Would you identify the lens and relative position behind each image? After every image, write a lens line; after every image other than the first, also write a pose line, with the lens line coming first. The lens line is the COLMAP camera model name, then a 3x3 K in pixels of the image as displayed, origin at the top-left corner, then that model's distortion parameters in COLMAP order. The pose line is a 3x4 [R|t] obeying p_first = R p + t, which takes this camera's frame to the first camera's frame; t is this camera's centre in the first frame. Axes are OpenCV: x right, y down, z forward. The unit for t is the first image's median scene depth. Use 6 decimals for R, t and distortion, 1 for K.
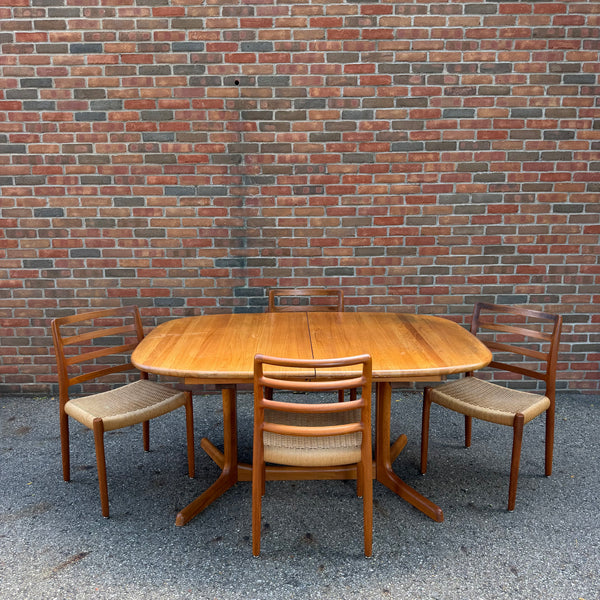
lens RADIAL K [[561.3, 0, 299.6], [0, 561.3, 300.3], [0, 0, 1]] dist [0.135266, -0.279813]
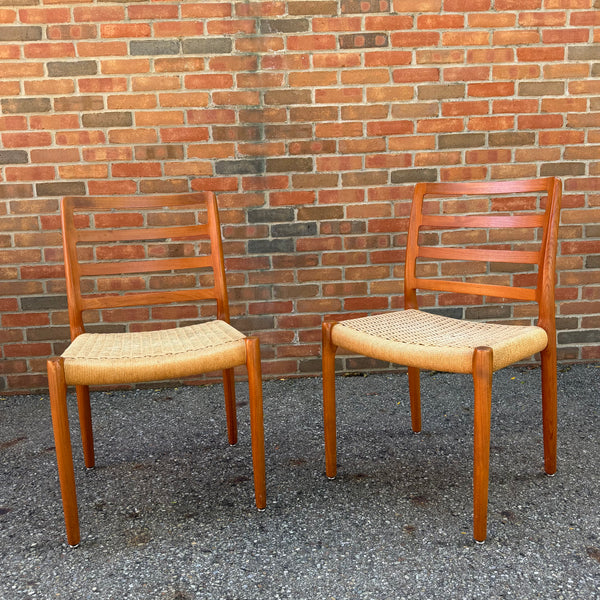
lens RADIAL K [[573.3, 0, 298.1], [0, 573.3, 301.0], [0, 0, 1]] dist [0.131242, -0.267931]
pose [[0.998323, -0.039781, 0.042047, -0.092831], [0.041274, 0.998526, -0.035244, 0.108107], [-0.040583, 0.036920, 0.998494, 0.372299]]
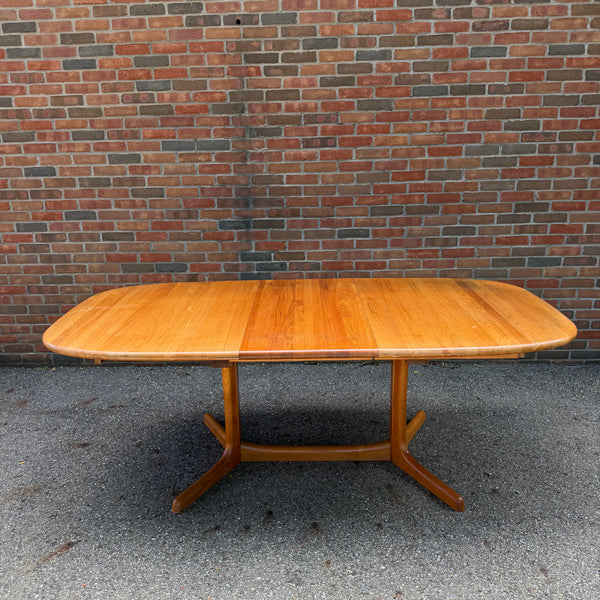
lens RADIAL K [[557.6, 0, 297.7], [0, 557.6, 303.0], [0, 0, 1]] dist [0.146394, -0.318327]
pose [[0.999139, -0.003614, -0.041336, 0.017616], [0.006735, 0.997115, 0.075612, -0.007406], [0.040943, -0.075825, 0.996280, 0.079840]]
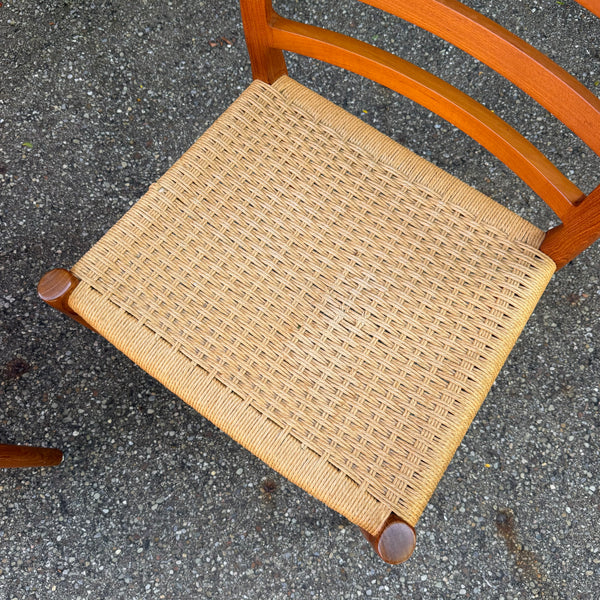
lens RADIAL K [[383.2, 0, 300.7], [0, 383.2, 299.4], [0, 0, 1]] dist [0.051067, -0.049106]
pose [[0.978884, -0.202831, 0.025394, 0.020200], [0.057882, 0.394176, 0.917211, 0.043441], [-0.196048, -0.896373, 0.397593, 0.766908]]
